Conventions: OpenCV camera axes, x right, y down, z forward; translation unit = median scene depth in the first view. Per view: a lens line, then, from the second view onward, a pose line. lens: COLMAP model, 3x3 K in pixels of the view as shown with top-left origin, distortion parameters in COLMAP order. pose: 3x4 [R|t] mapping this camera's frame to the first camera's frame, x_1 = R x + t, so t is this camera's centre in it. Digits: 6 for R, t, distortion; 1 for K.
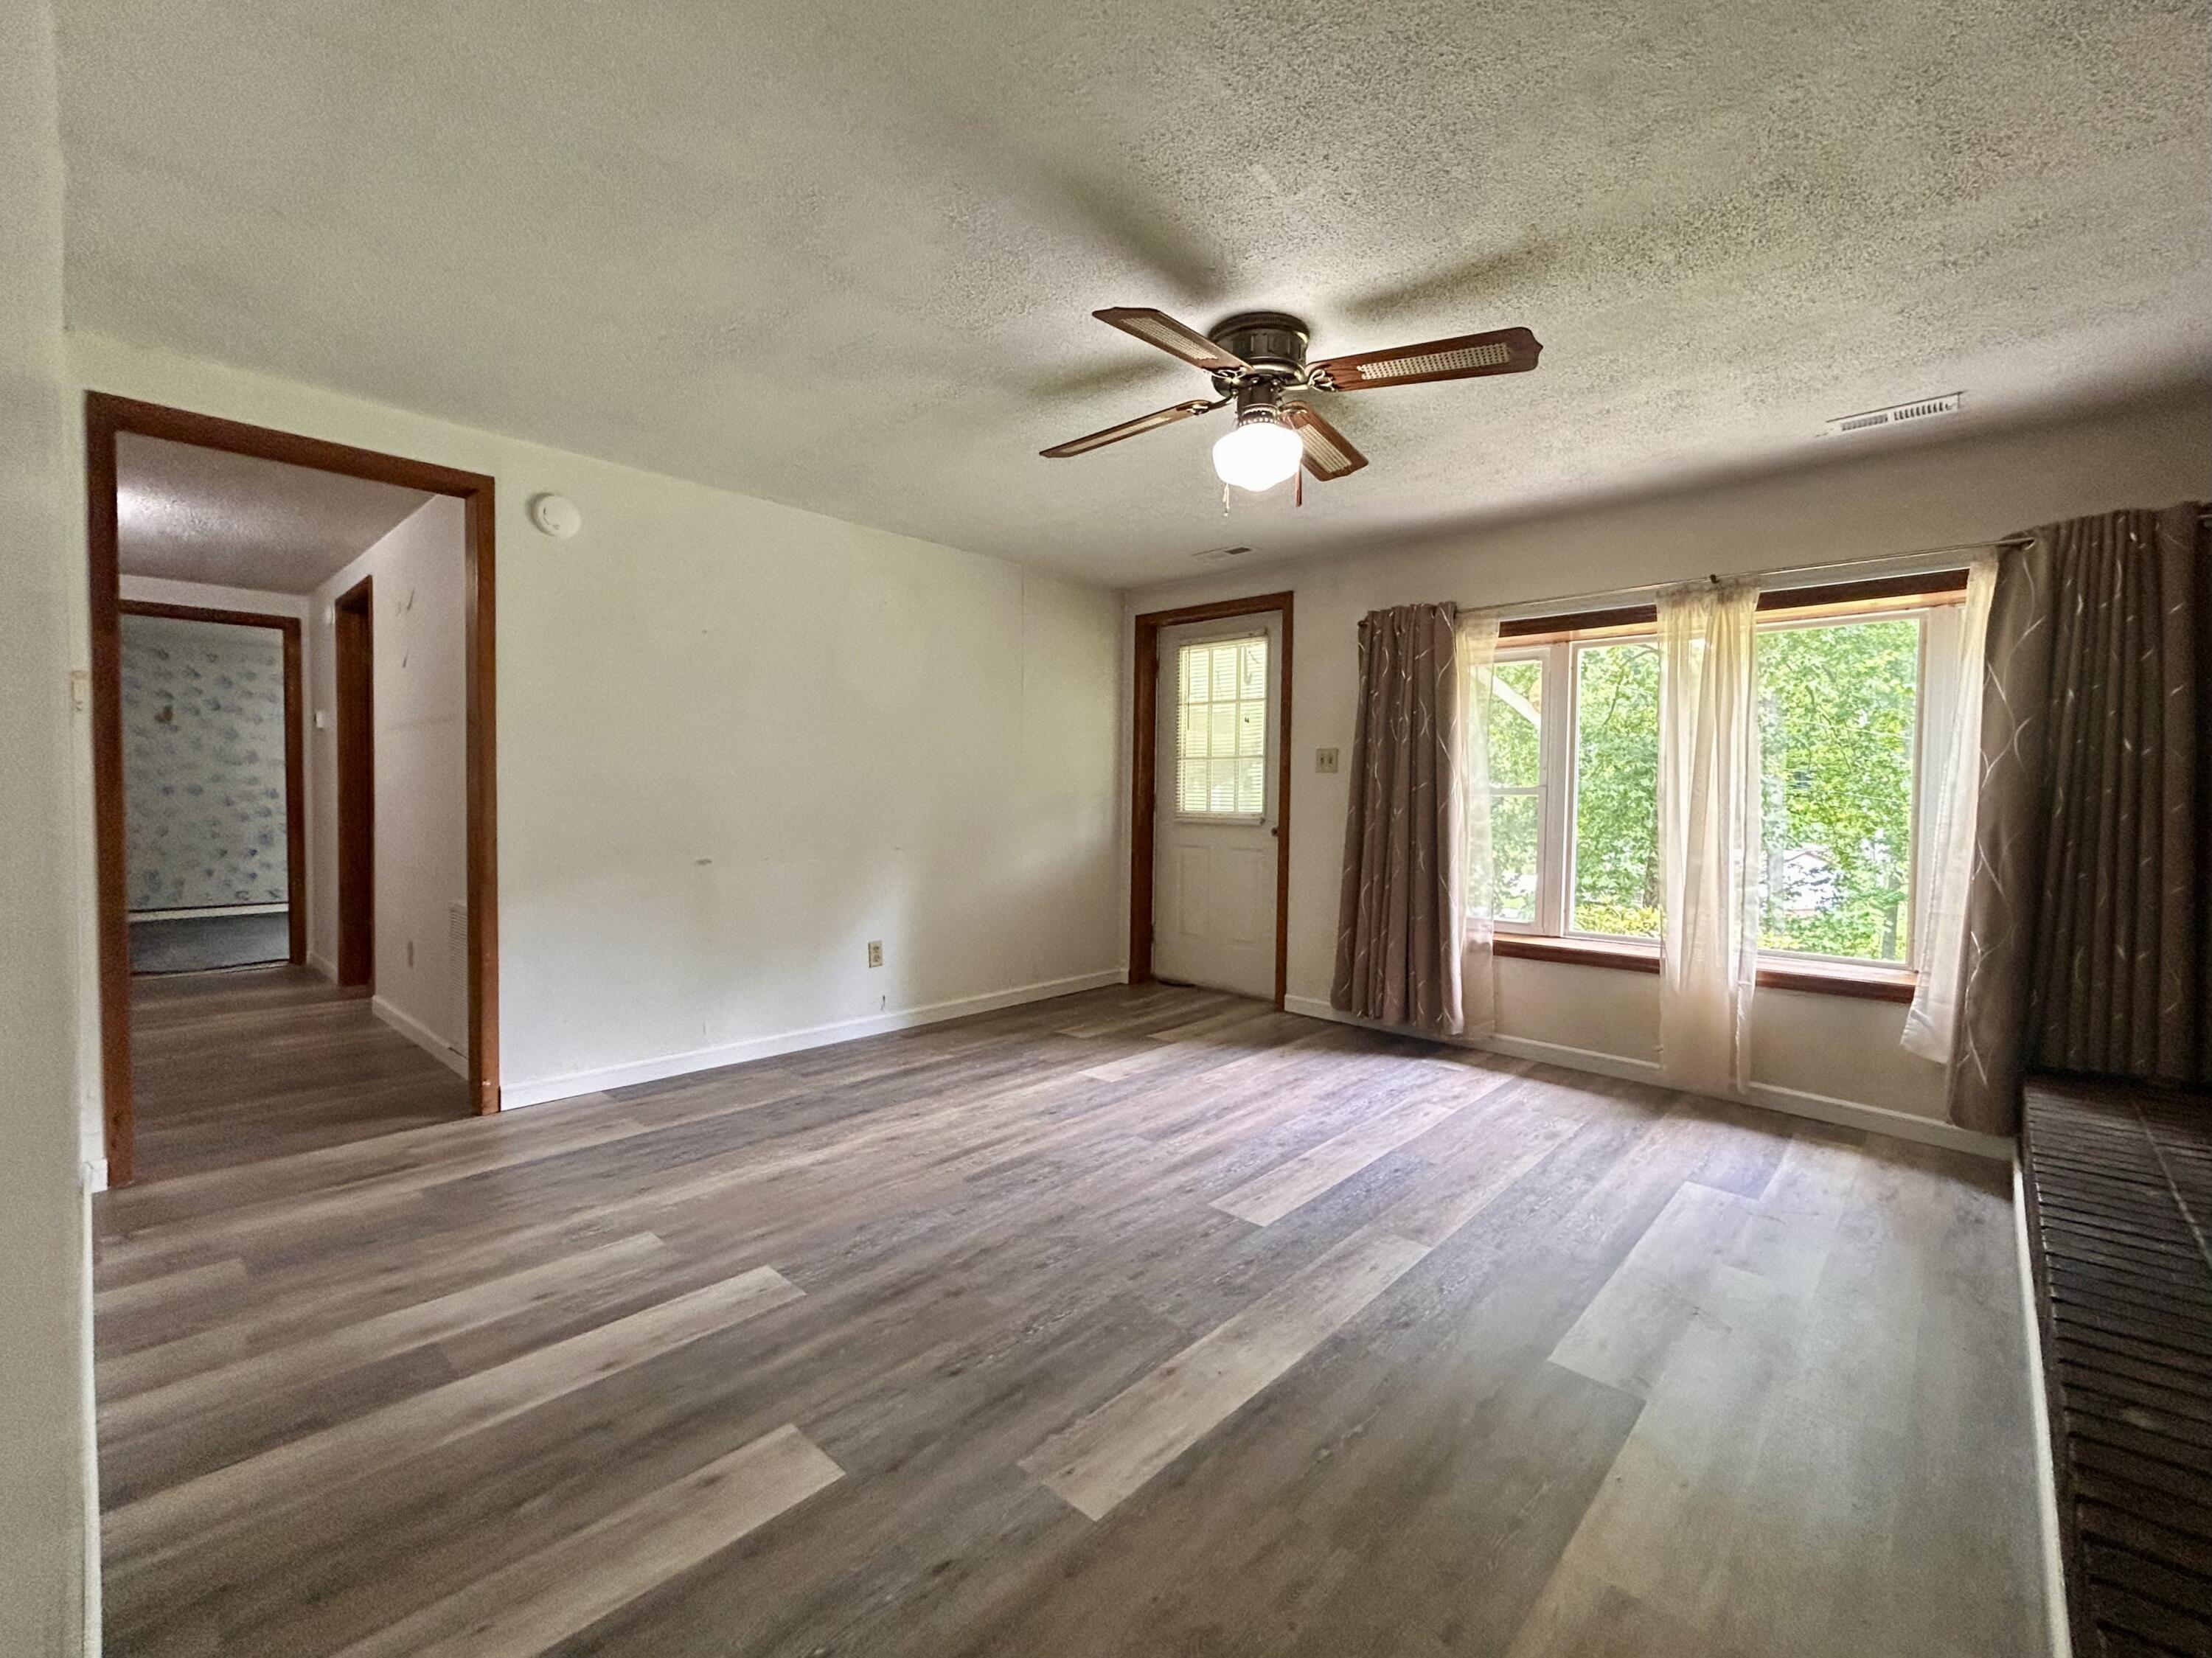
lens RADIAL K [[954.6, 0, 1097.3], [0, 954.6, 832.5], [0, 0, 1]] dist [0.000828, 0.000185]
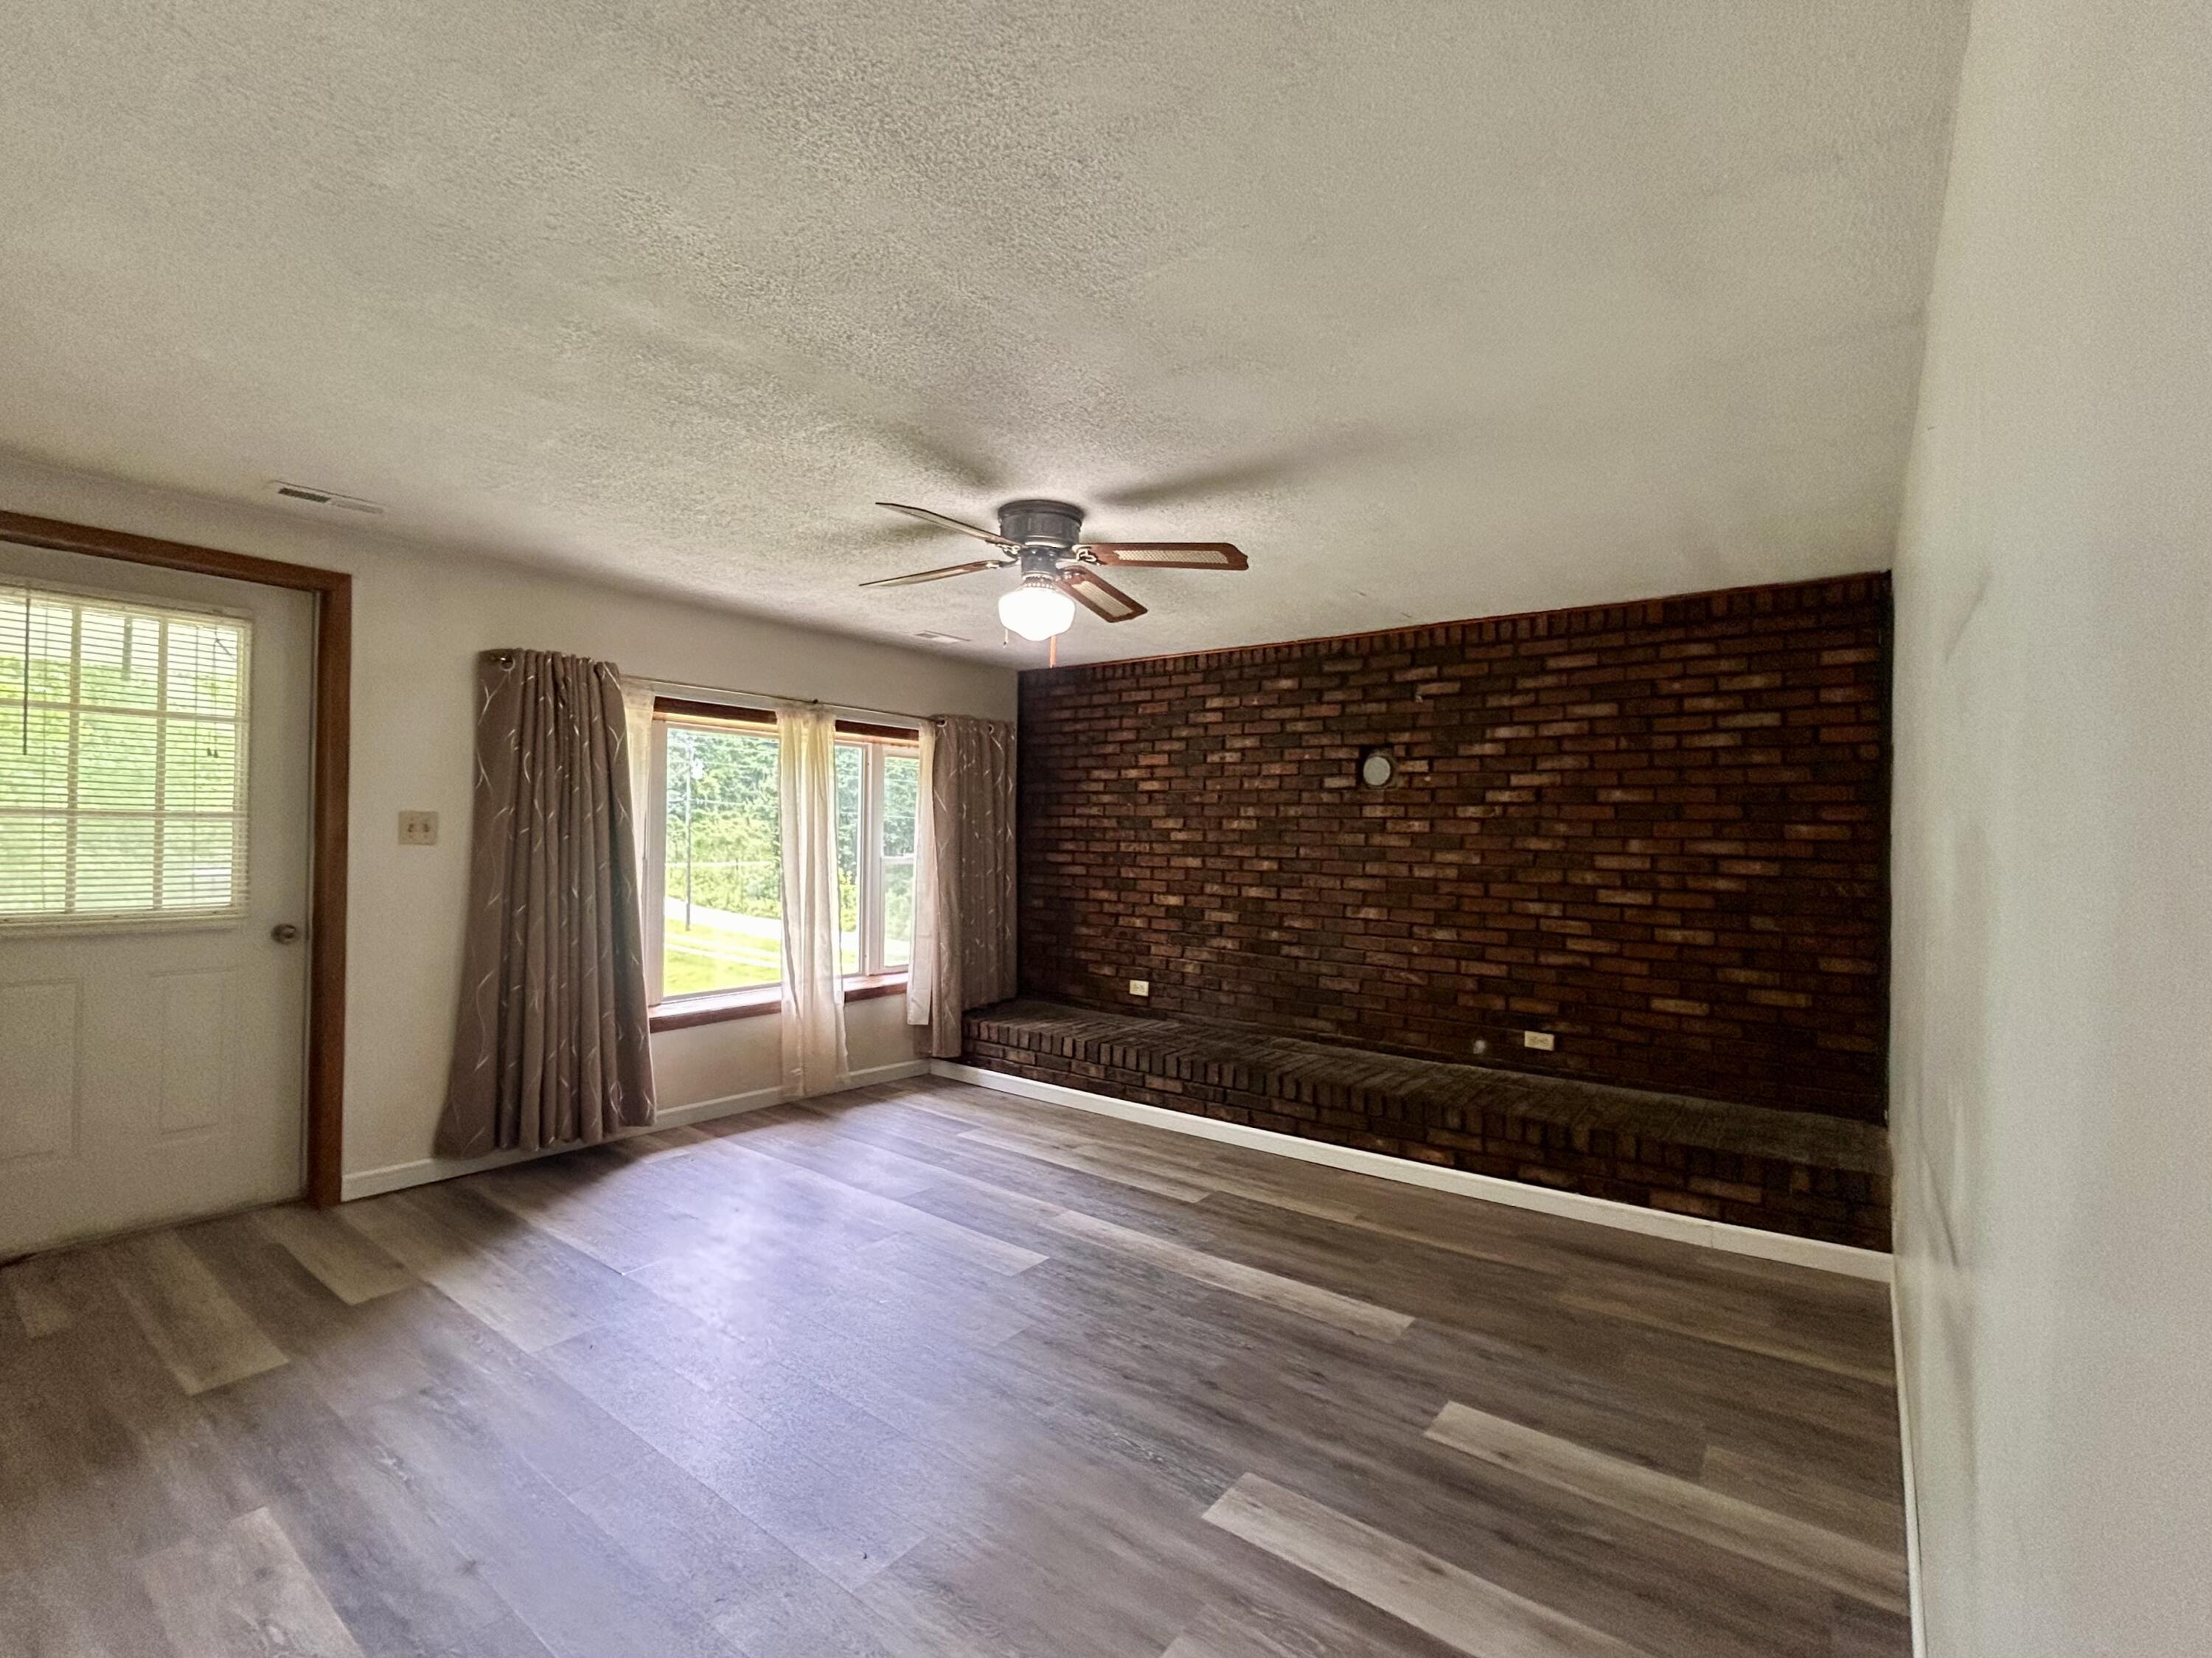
lens RADIAL K [[1009.0, 0, 1106.0], [0, 1009.0, 829.0], [0, 0, 1]] dist [0.001322, 0.000289]
pose [[-0.109407, -0.008861, 0.993958, -0.841619], [0.019163, 0.999756, 0.011022, -0.106063], [-0.993812, 0.020253, -0.109210, 0.818844]]
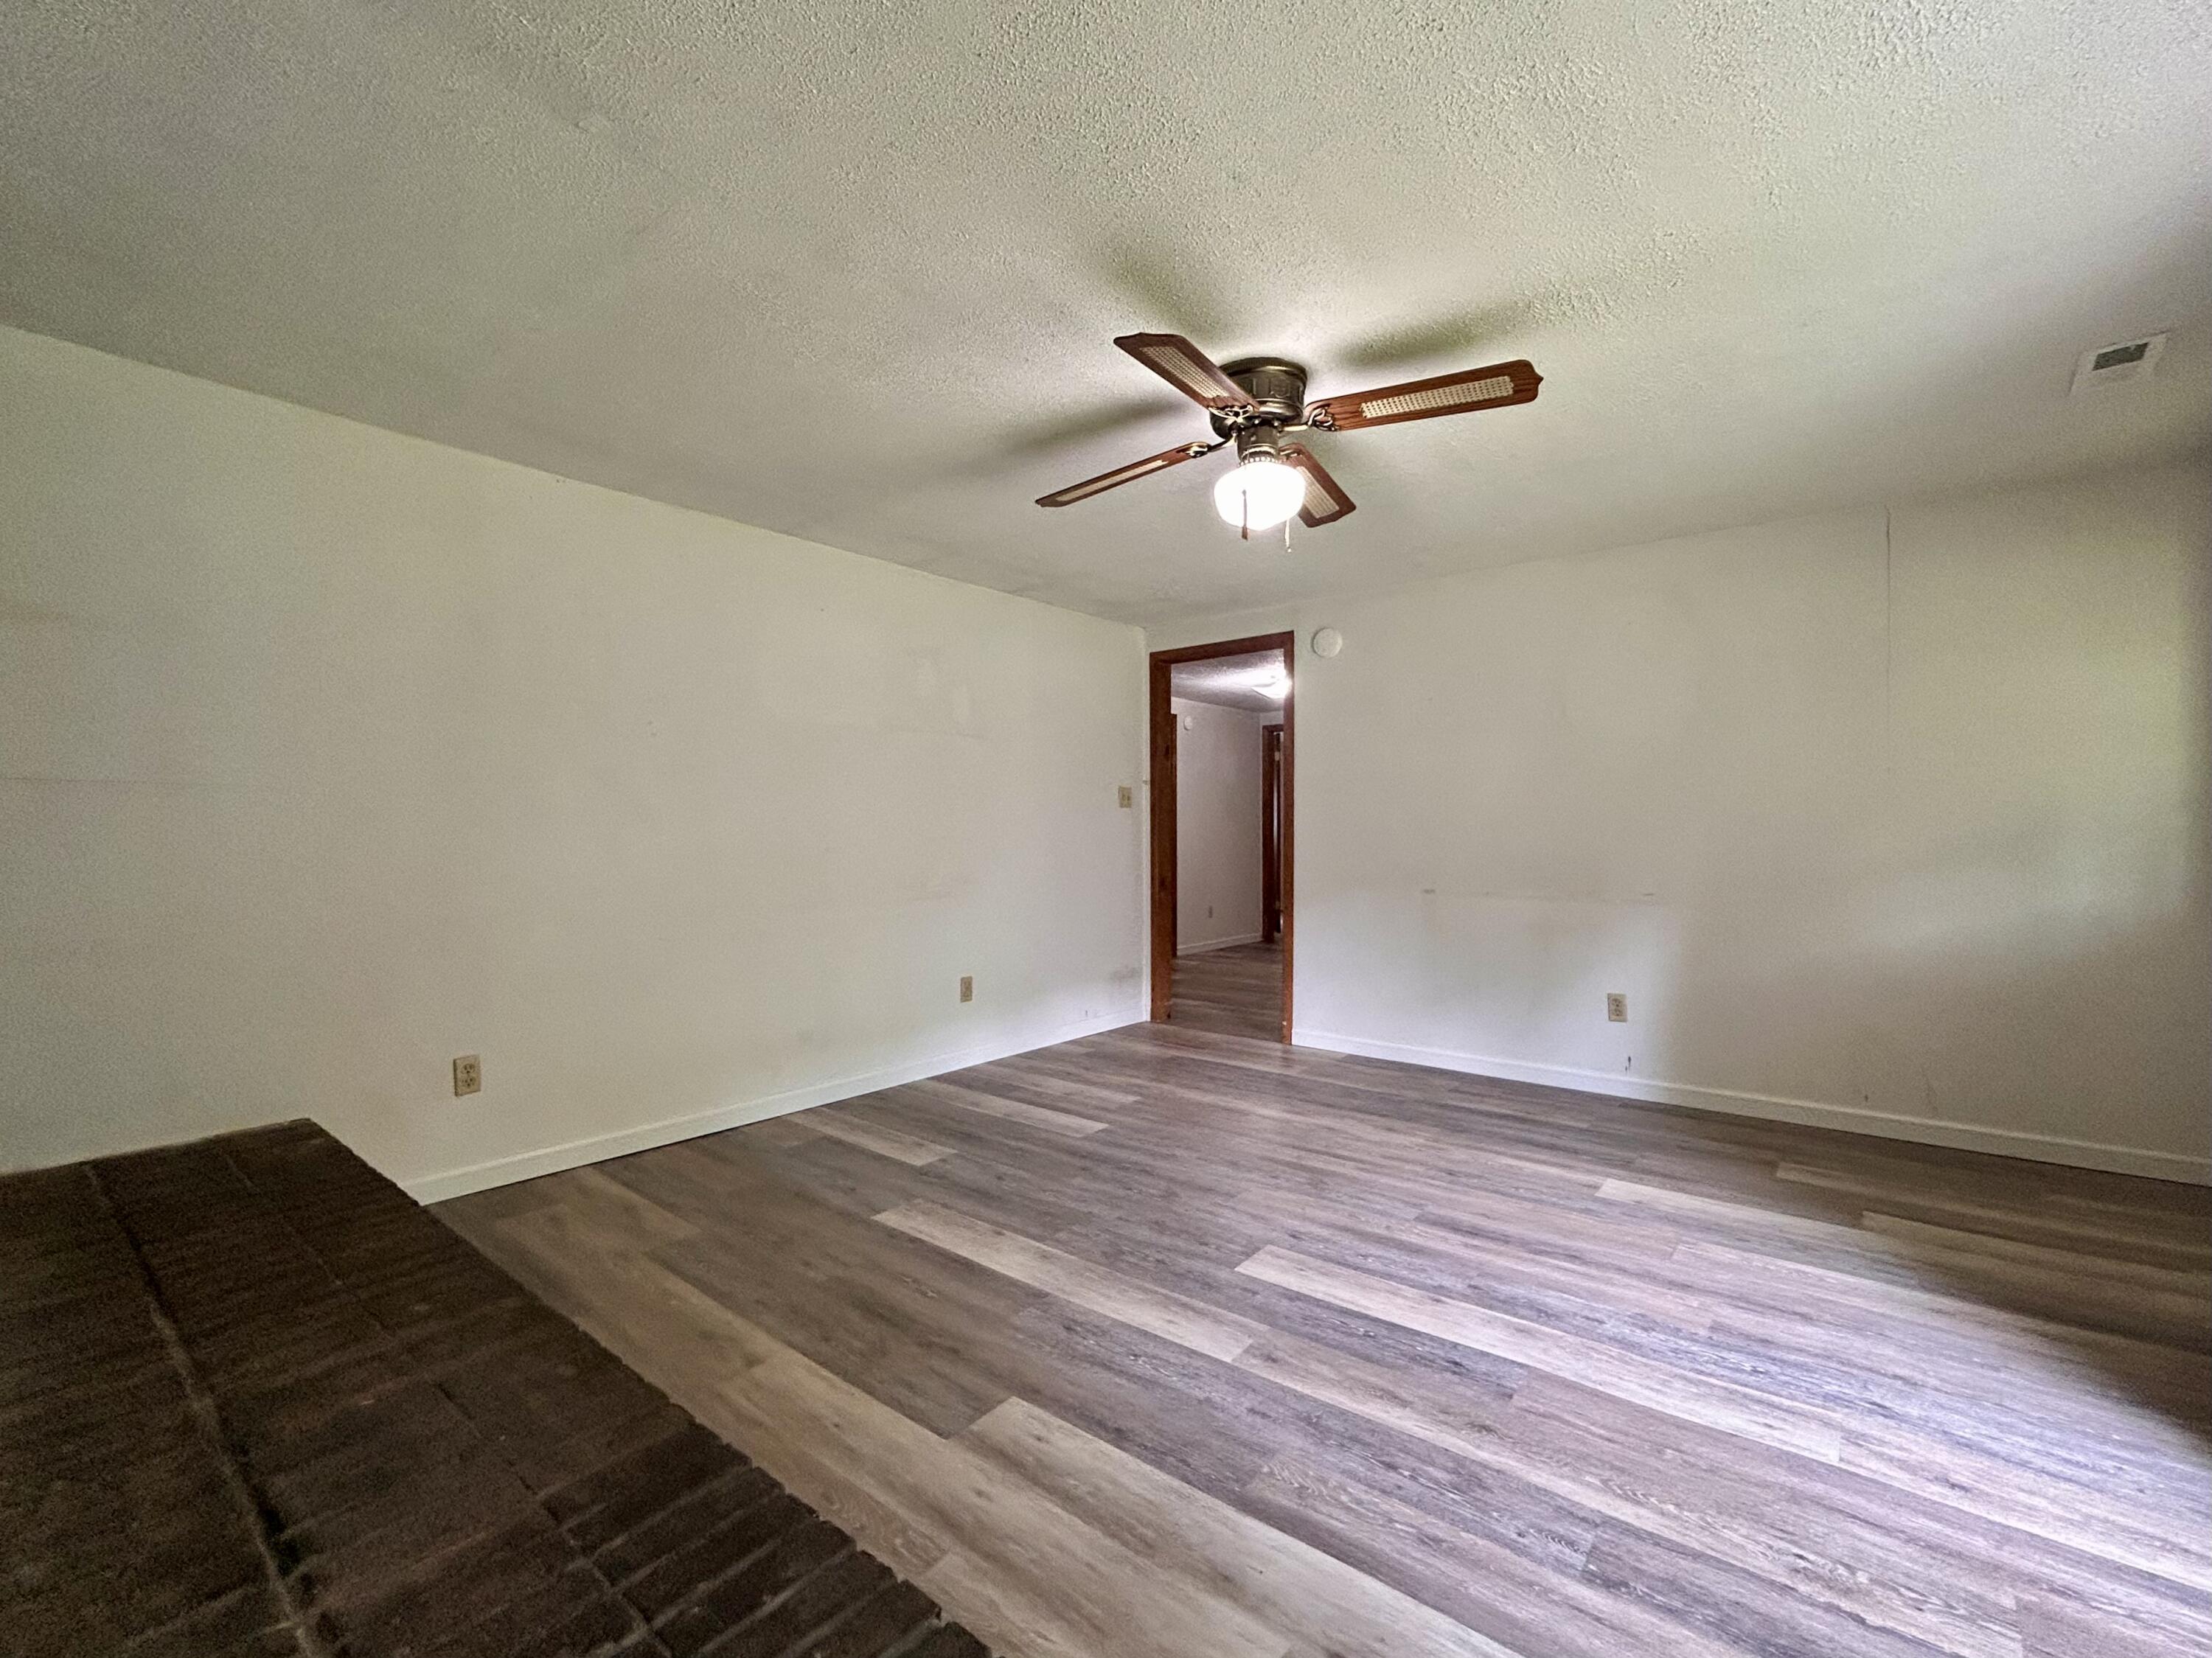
lens RADIAL K [[954.6, 0, 1097.3], [0, 954.6, 832.5], [0, 0, 1]] dist [0.000828, 0.000185]
pose [[0.061928, -0.006680, -0.998058, 0.894217], [-0.035189, 0.999341, -0.008872, -0.019905], [0.997460, 0.035670, 0.061653, 0.605509]]
